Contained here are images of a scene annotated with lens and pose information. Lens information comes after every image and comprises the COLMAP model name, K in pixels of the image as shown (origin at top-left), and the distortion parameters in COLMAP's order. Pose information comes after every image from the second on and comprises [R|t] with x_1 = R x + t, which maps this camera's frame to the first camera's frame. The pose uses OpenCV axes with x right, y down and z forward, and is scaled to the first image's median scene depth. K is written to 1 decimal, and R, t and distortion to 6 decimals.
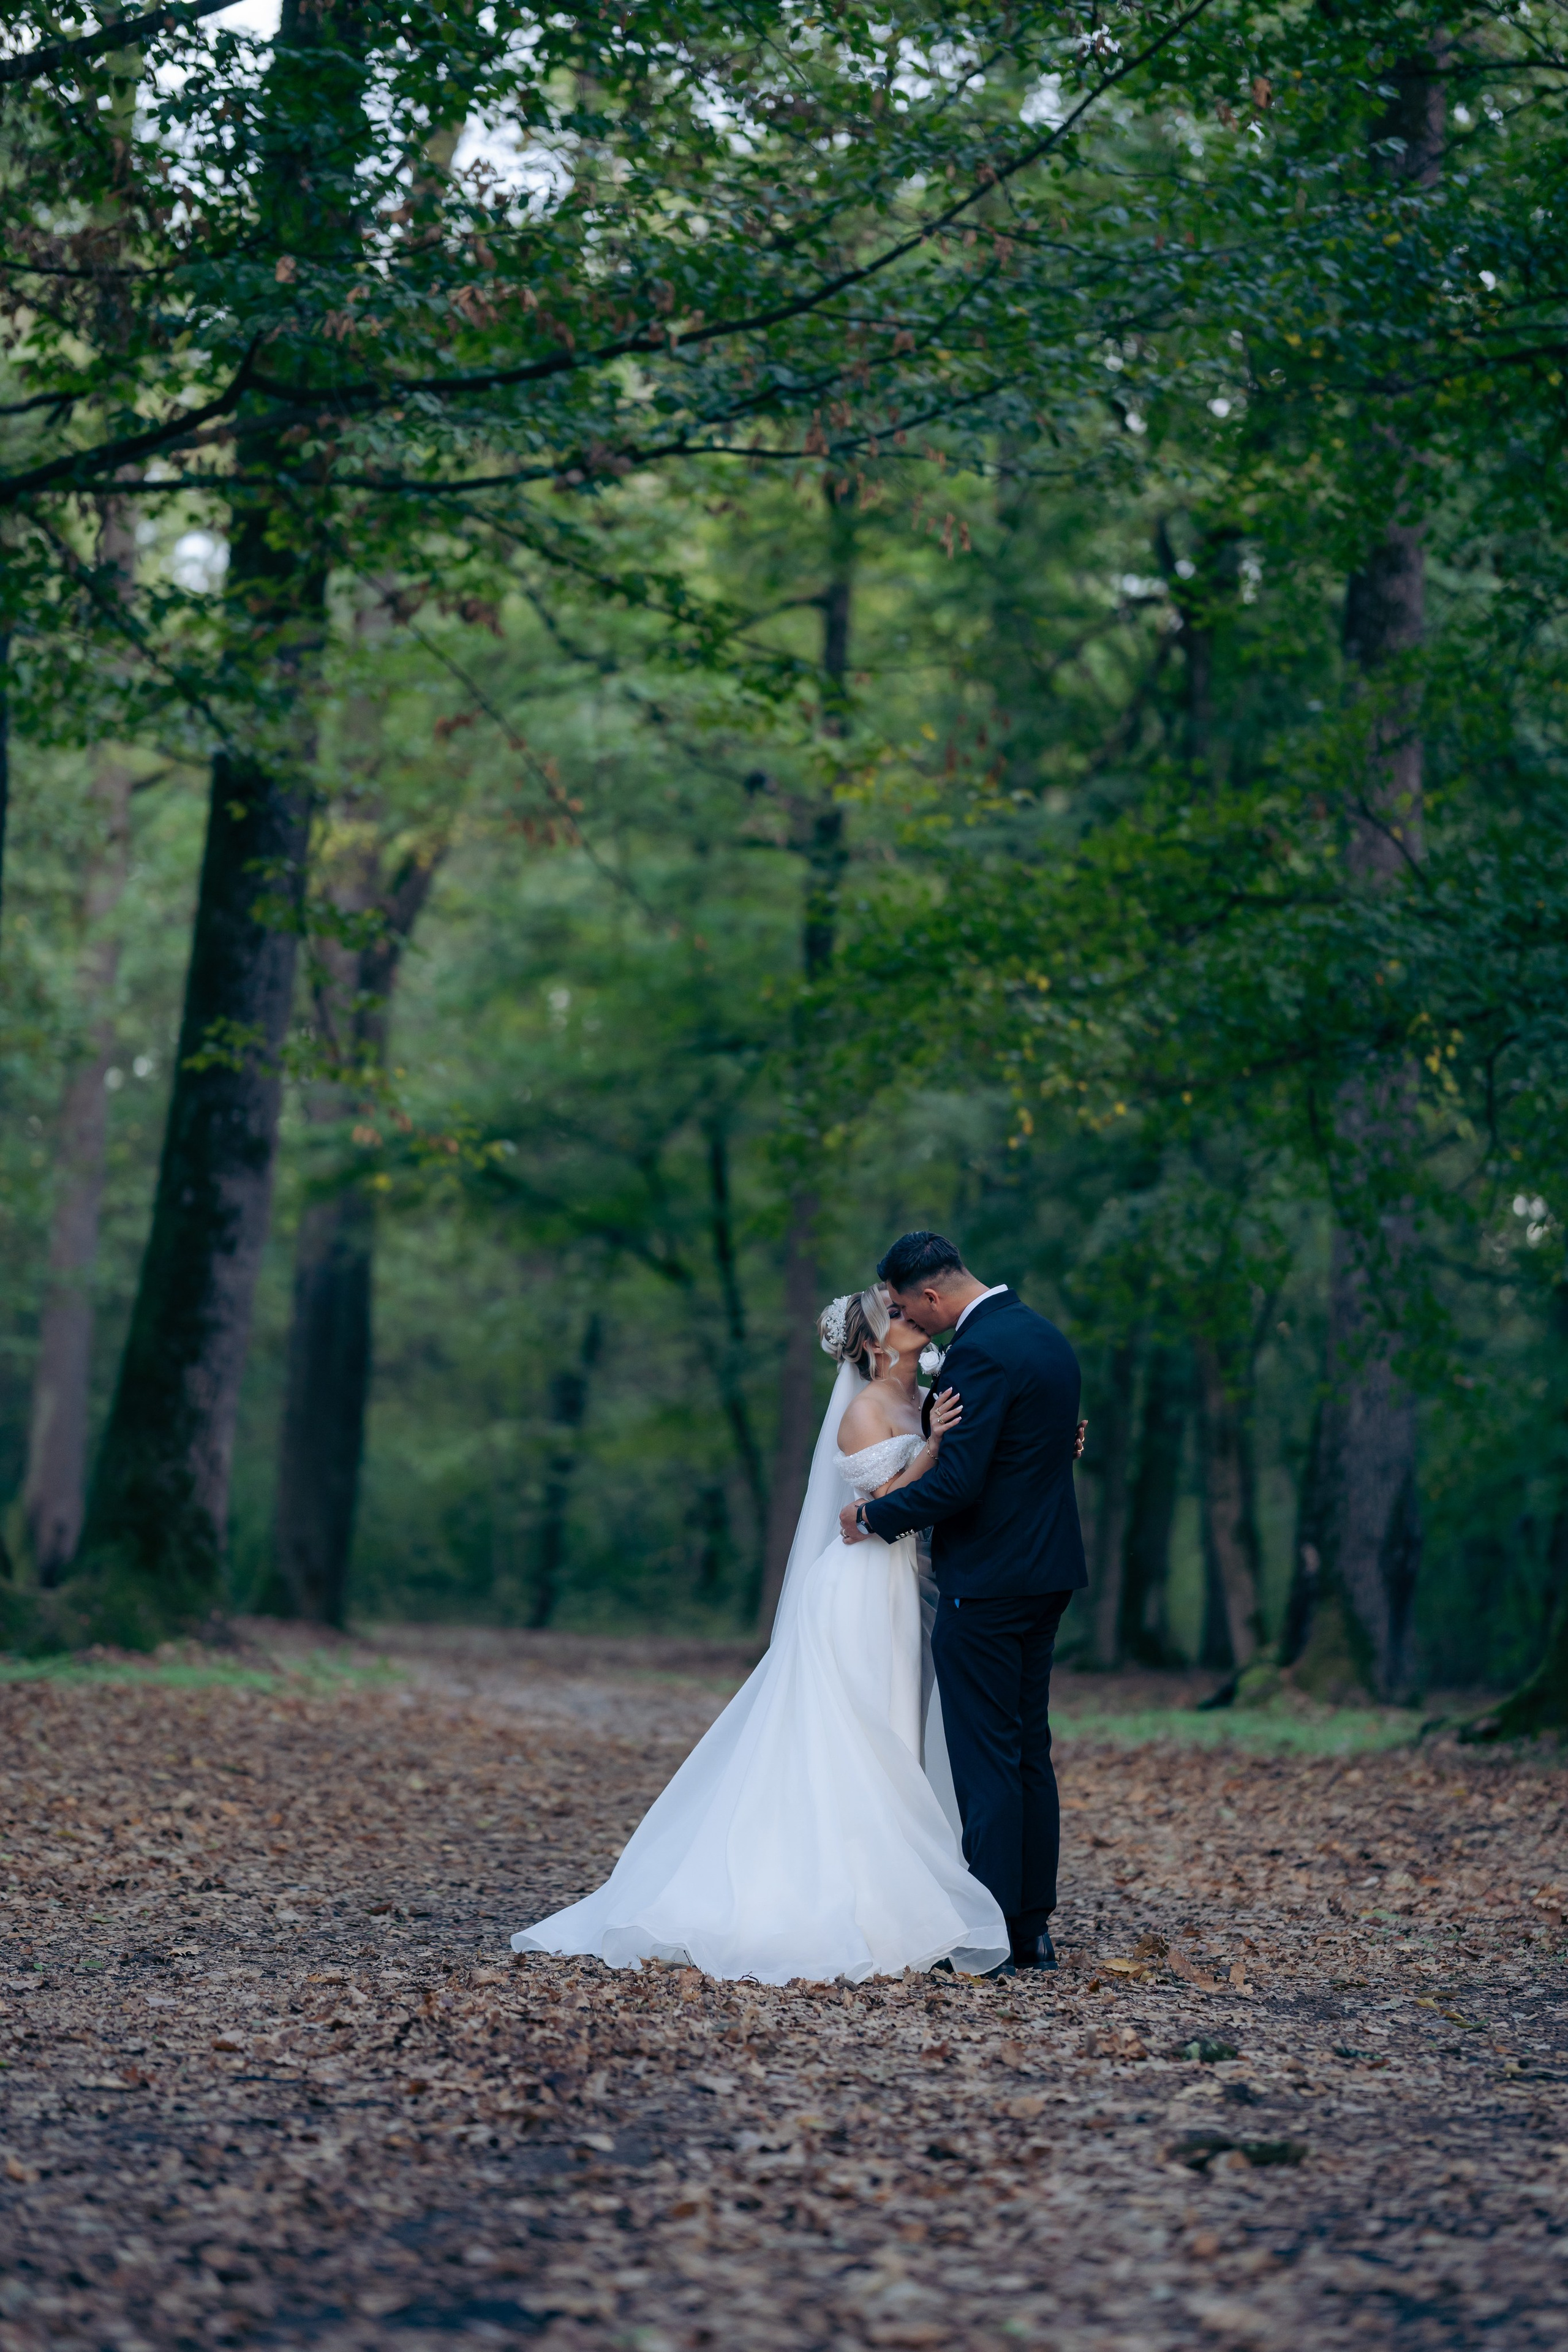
lens RADIAL K [[5636.2, 0, 785.8], [0, 5636.2, 1176.0], [0, 0, 1]] dist [0.673770, 0.000000]
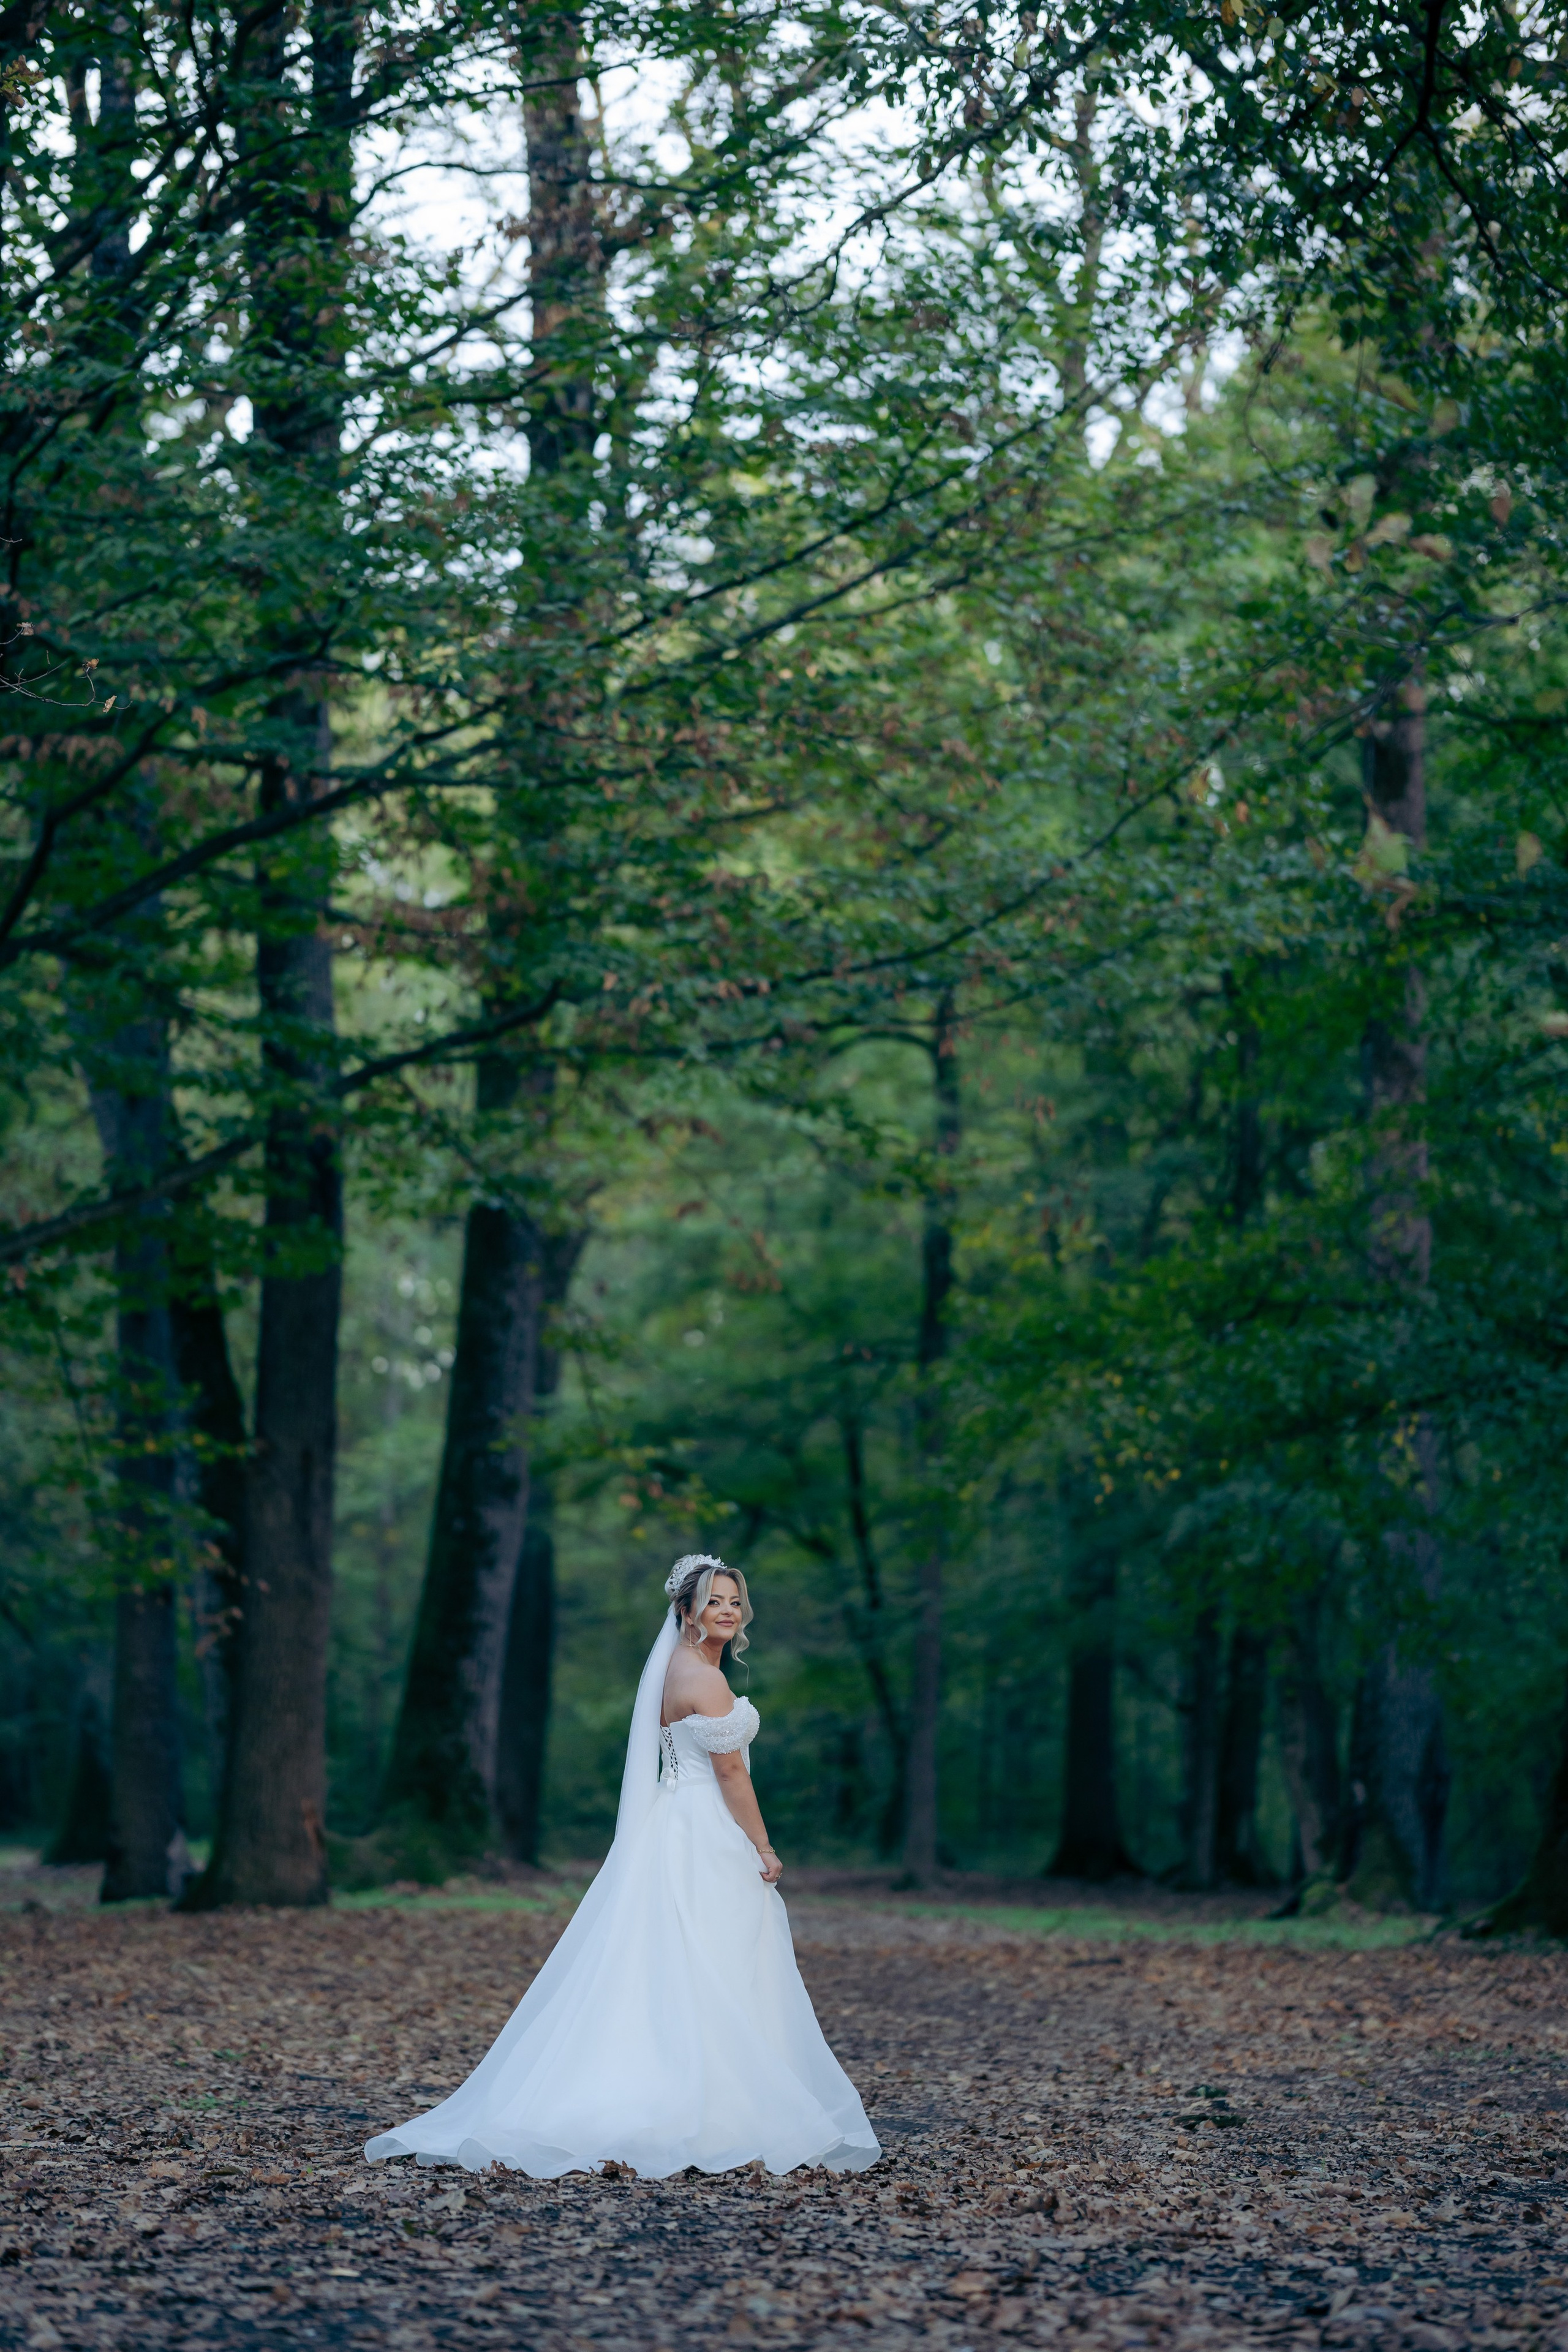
lens RADIAL K [[5636.2, 0, 780.2], [0, 5636.2, 1173.9], [0, 0, 1]] dist [0.673770, 0.000000]
pose [[0.999533, -0.024152, -0.018736, -0.006130], [0.023388, 0.998926, -0.039991, -0.019771], [0.019682, 0.039534, 0.999024, -0.242712]]
